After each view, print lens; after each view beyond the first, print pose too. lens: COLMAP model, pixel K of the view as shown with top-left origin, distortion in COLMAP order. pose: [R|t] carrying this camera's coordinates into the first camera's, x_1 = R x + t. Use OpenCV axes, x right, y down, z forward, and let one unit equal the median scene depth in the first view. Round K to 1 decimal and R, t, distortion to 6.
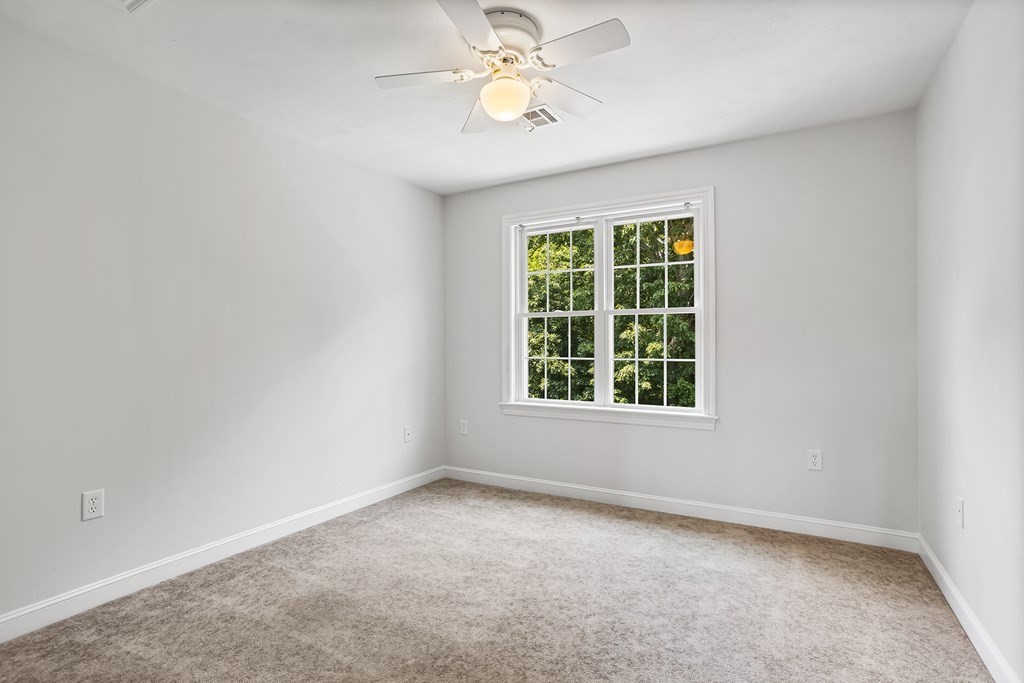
lens RADIAL K [[498.5, 0, 508.0], [0, 498.5, 348.9], [0, 0, 1]] dist [0.012687, 0.002206]
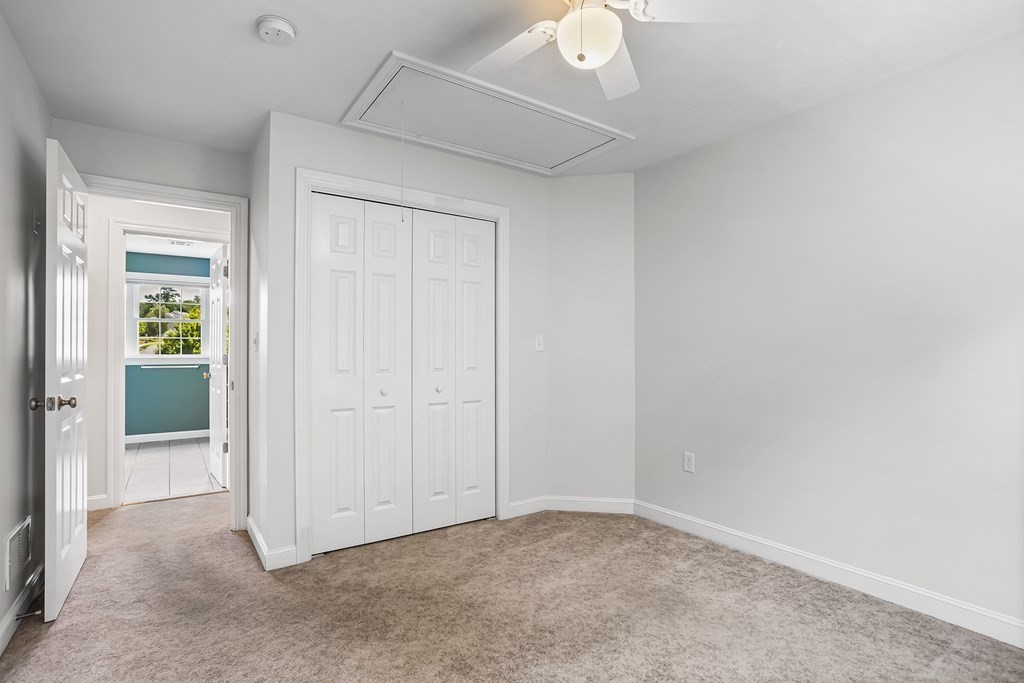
lens RADIAL K [[498.5, 0, 529.1], [0, 498.5, 353.3], [0, 0, 1]] dist [0.012687, 0.002206]
pose [[-0.415187, -0.006450, -0.909713, 0.678746], [0.002484, 0.999963, -0.008224, -0.002013], [0.909733, -0.005674, -0.415156, 1.137094]]
